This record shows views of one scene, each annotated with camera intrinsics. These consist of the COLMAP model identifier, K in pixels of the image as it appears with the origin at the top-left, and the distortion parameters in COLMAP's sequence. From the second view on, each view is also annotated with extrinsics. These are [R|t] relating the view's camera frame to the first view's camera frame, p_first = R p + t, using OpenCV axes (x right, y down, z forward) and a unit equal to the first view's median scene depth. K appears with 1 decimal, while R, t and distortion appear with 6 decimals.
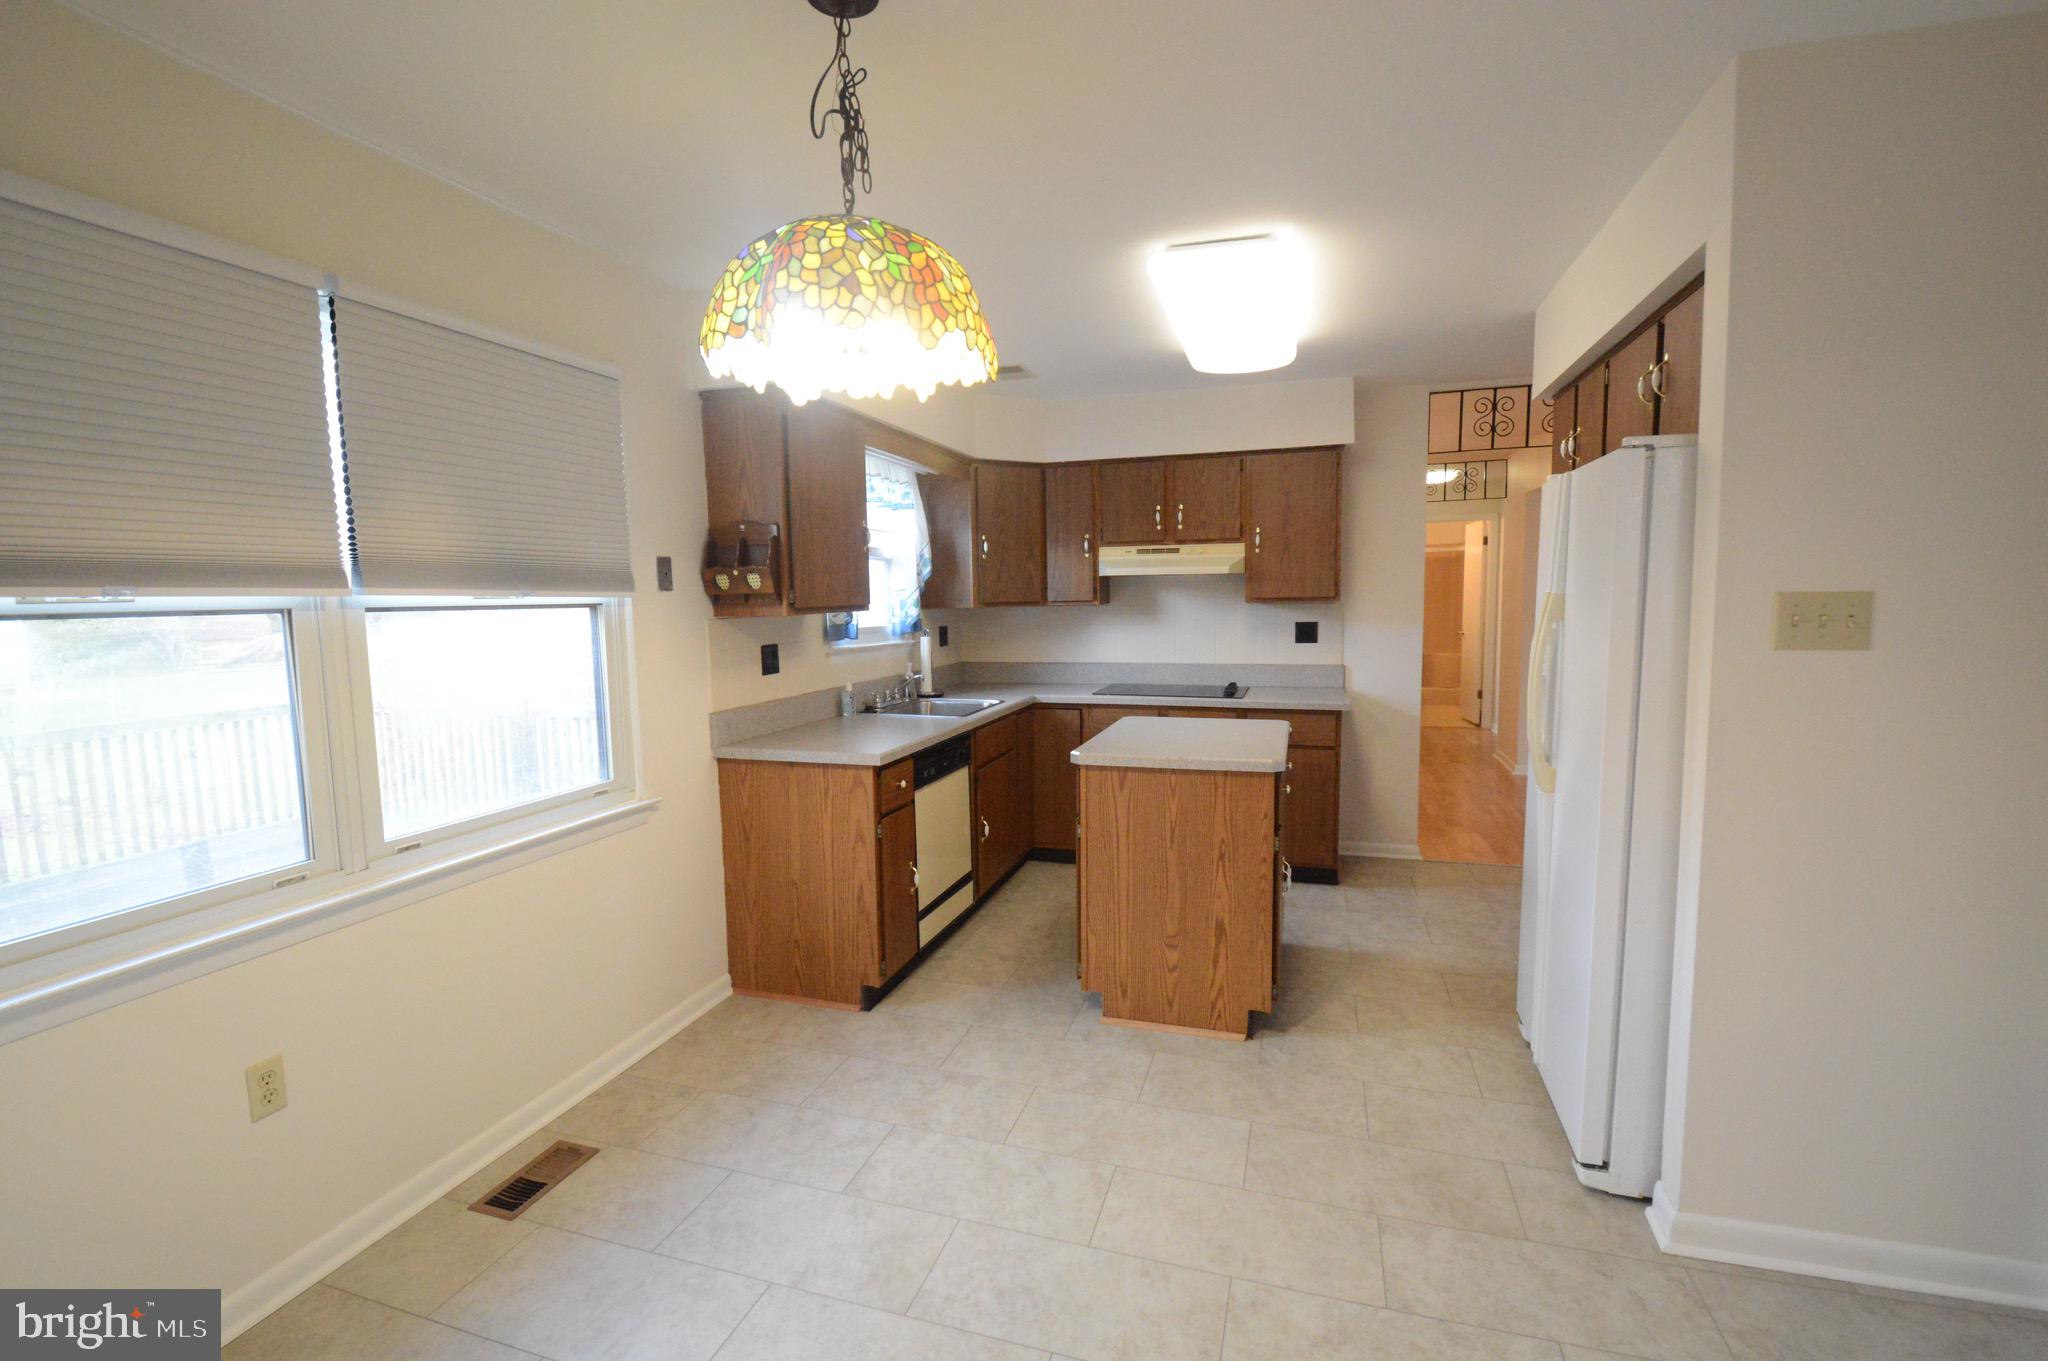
lens RADIAL K [[921.6, 0, 1006.6], [0, 921.6, 693.3], [0, 0, 1]] dist [0.003119, -0.014631]
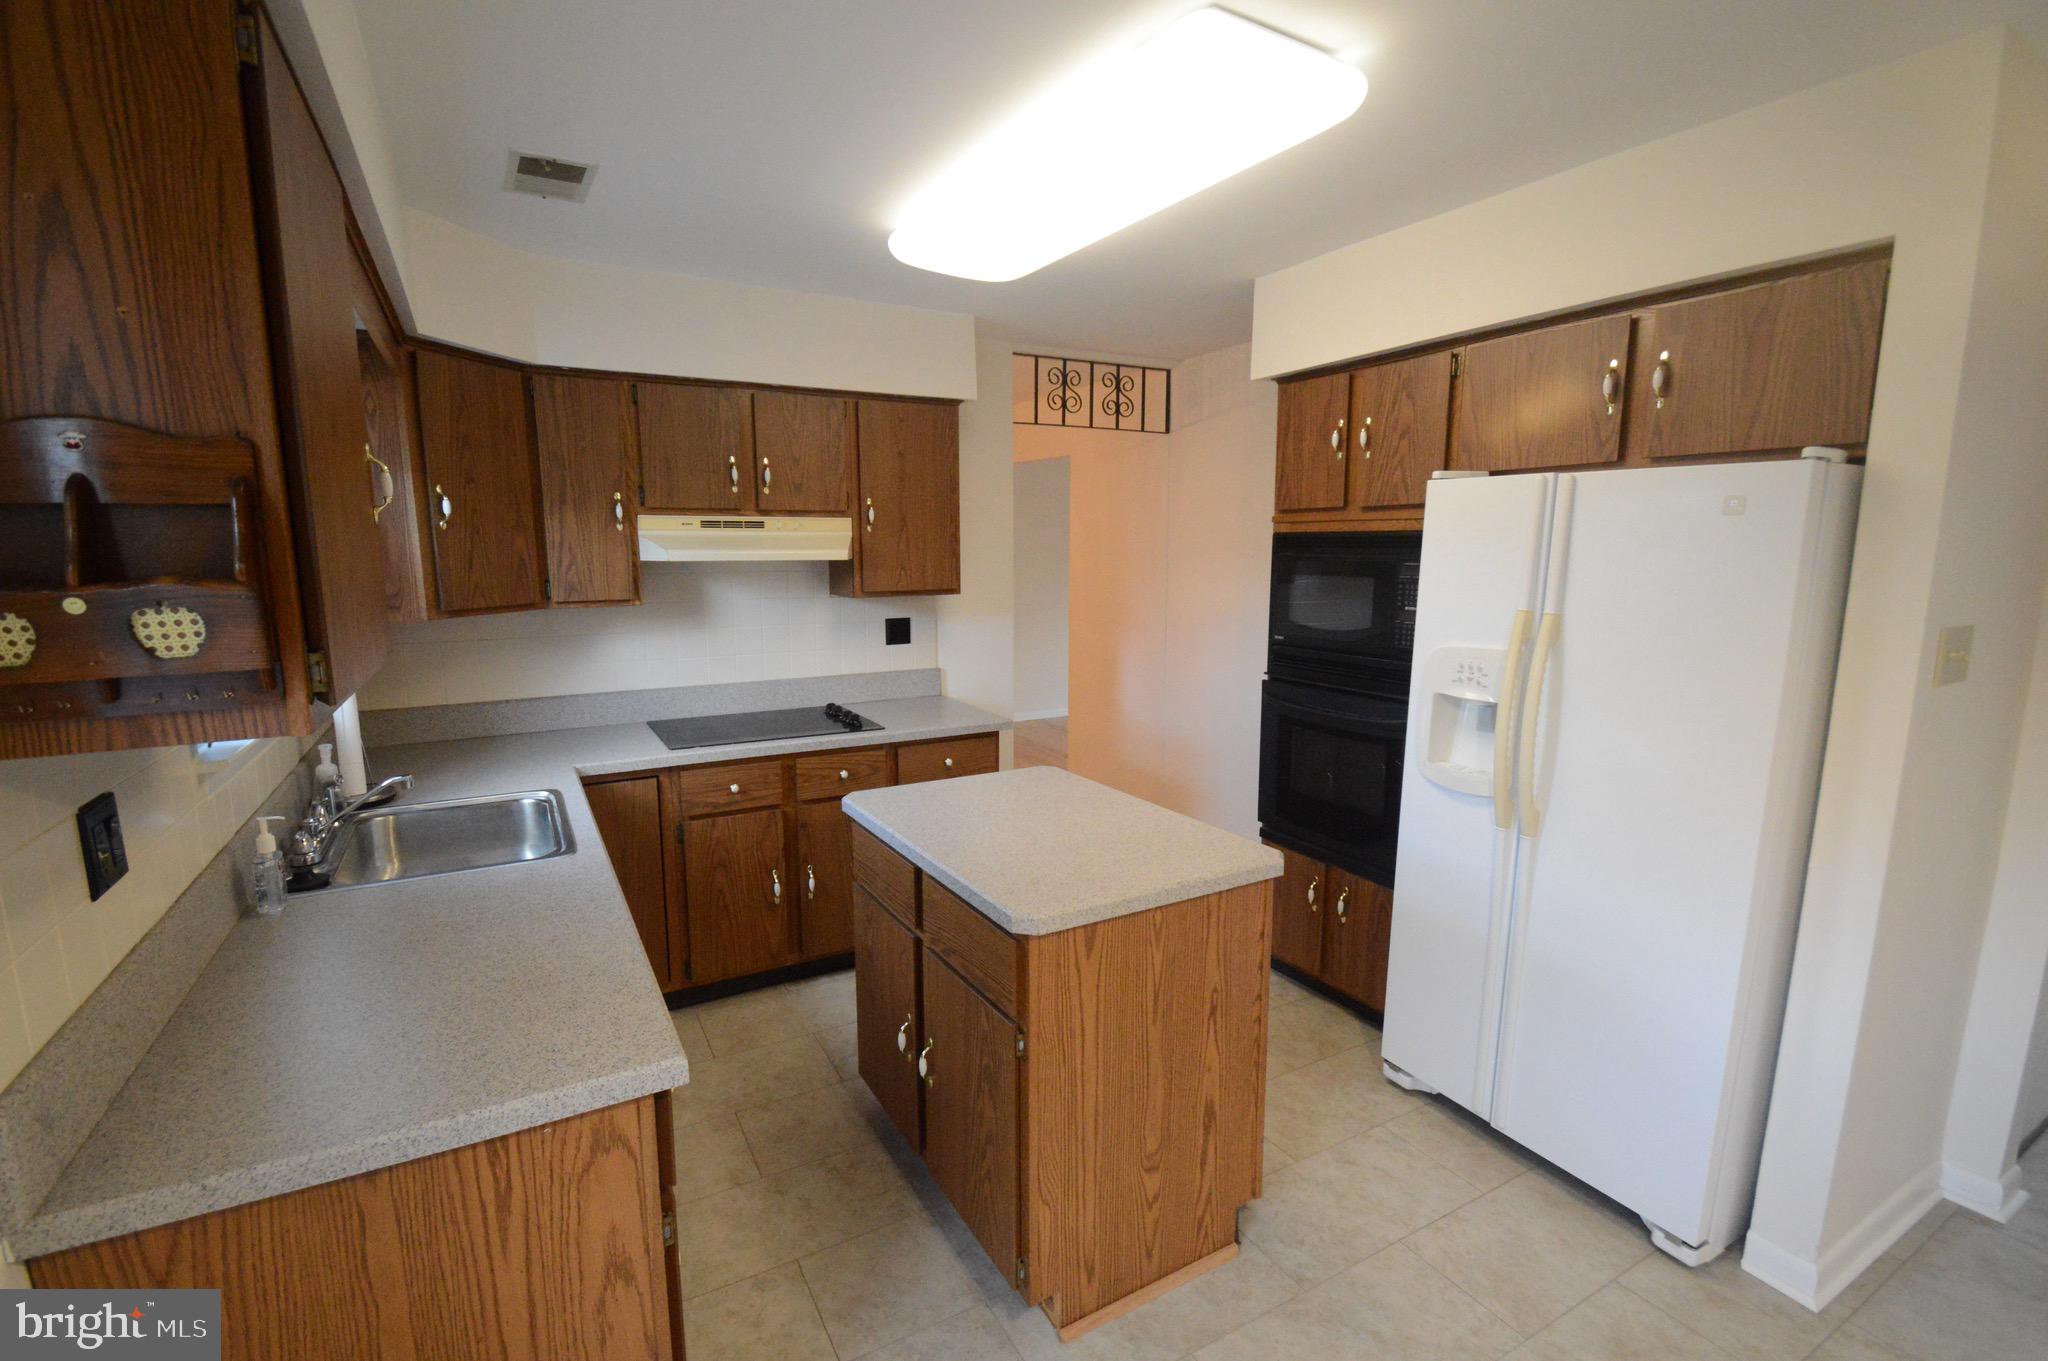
lens RADIAL K [[905.5, 0, 997.7], [0, 905.5, 690.2], [0, 0, 1]] dist [0.006648, 0.000120]
pose [[0.684046, -0.102734, 0.722168, -0.277788], [0.070011, 0.994708, 0.075190, -0.098216], [-0.726071, -0.000874, 0.687619, 0.565267]]
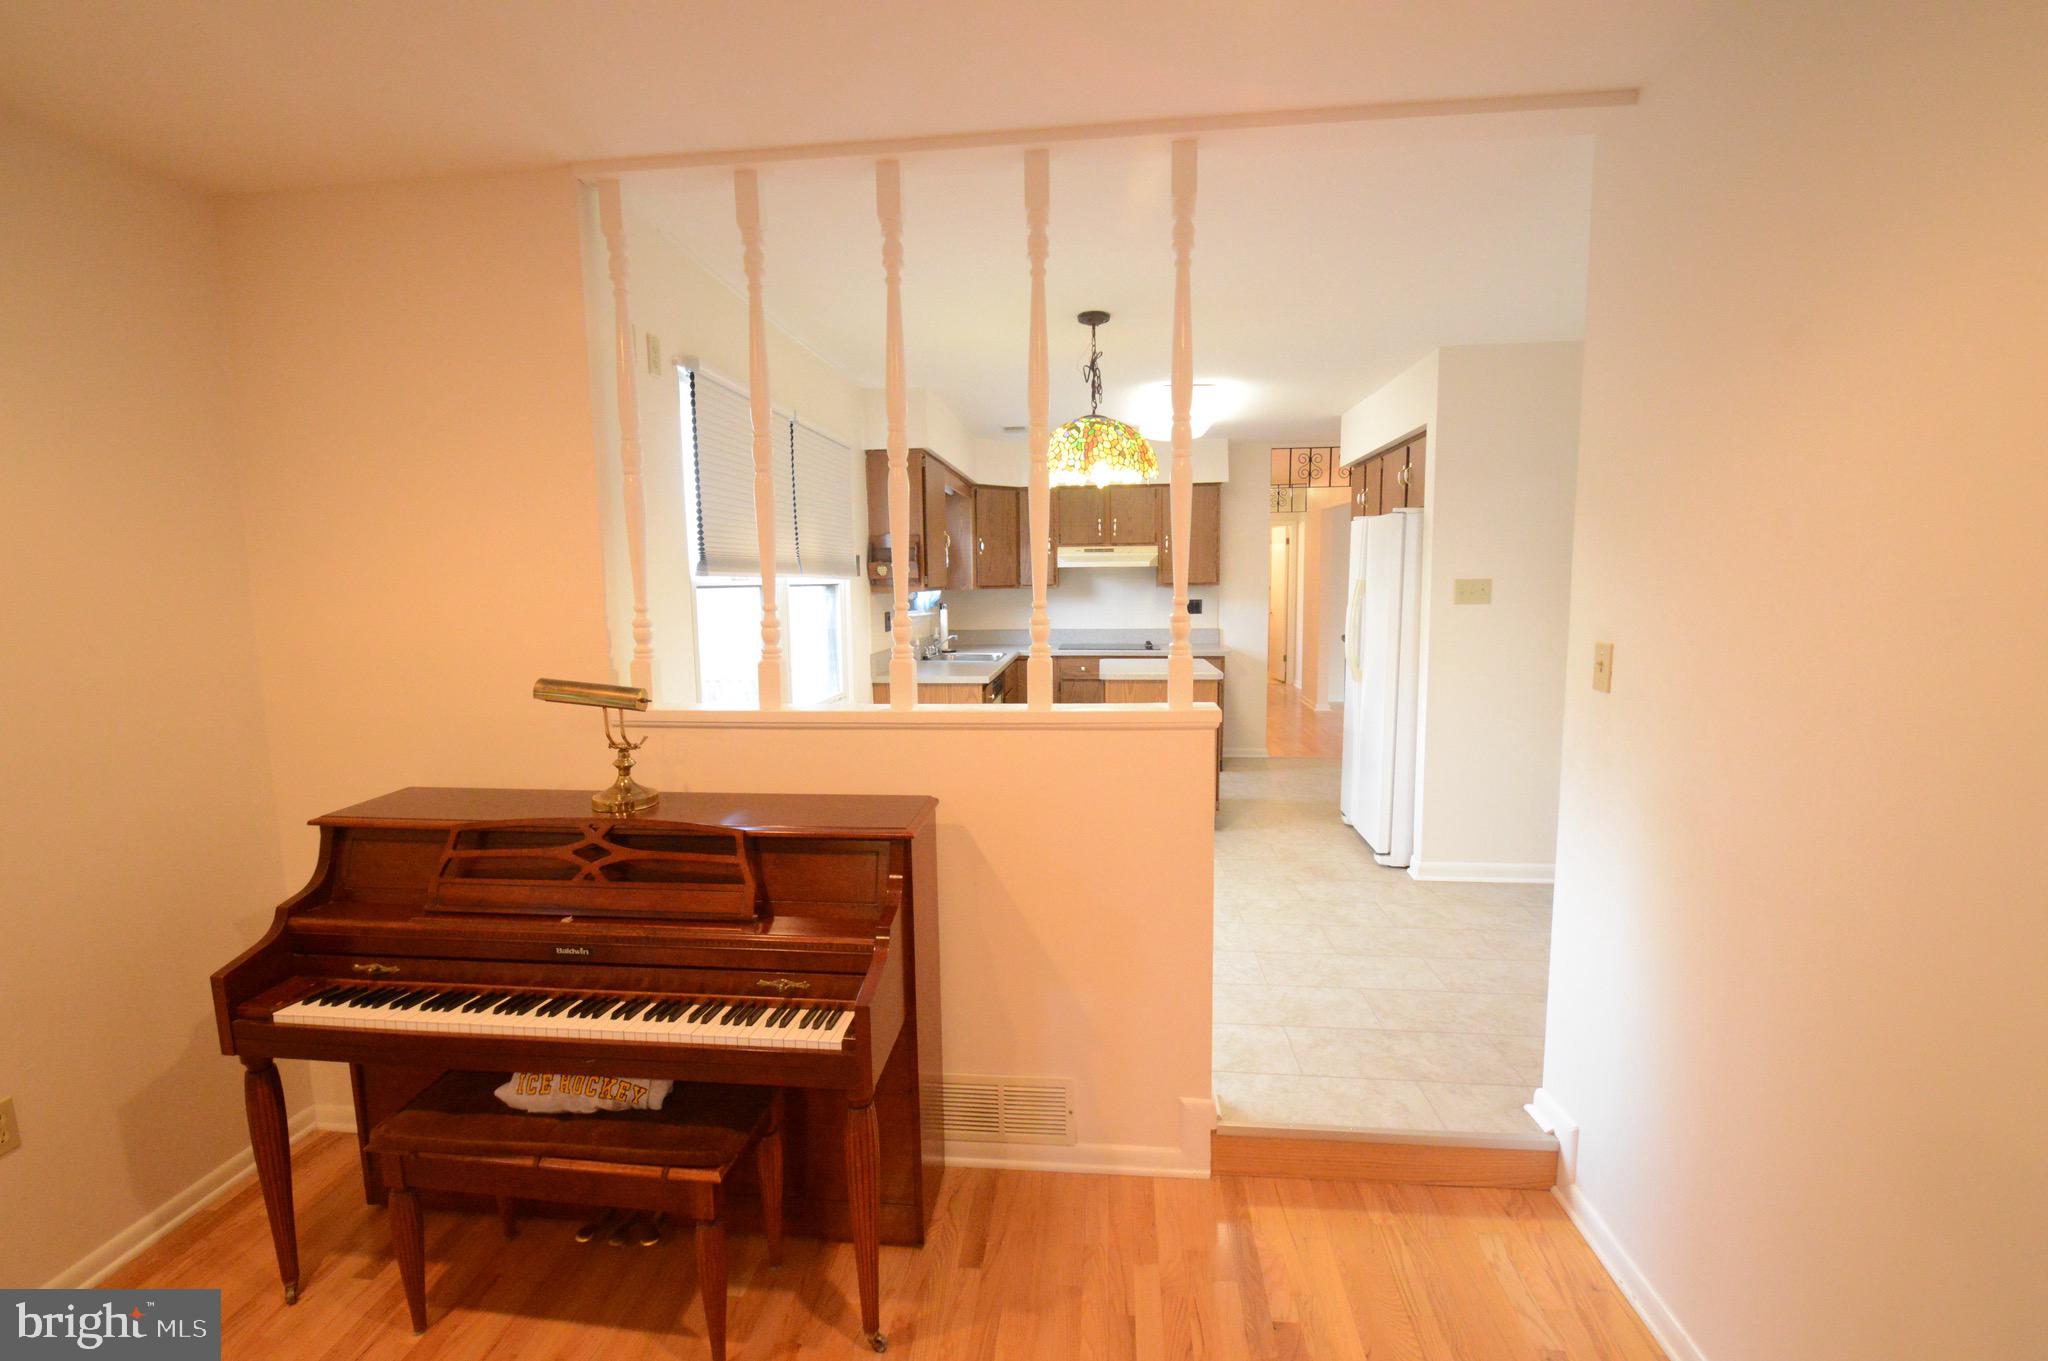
lens RADIAL K [[921.6, 0, 1006.6], [0, 921.6, 693.3], [0, 0, 1]] dist [0.003119, -0.014631]
pose [[0.978282, -0.020722, 0.206238, -0.399350], [0.017990, 0.999724, 0.015114, 0.064892], [-0.206494, -0.011076, 0.978385, -0.555884]]
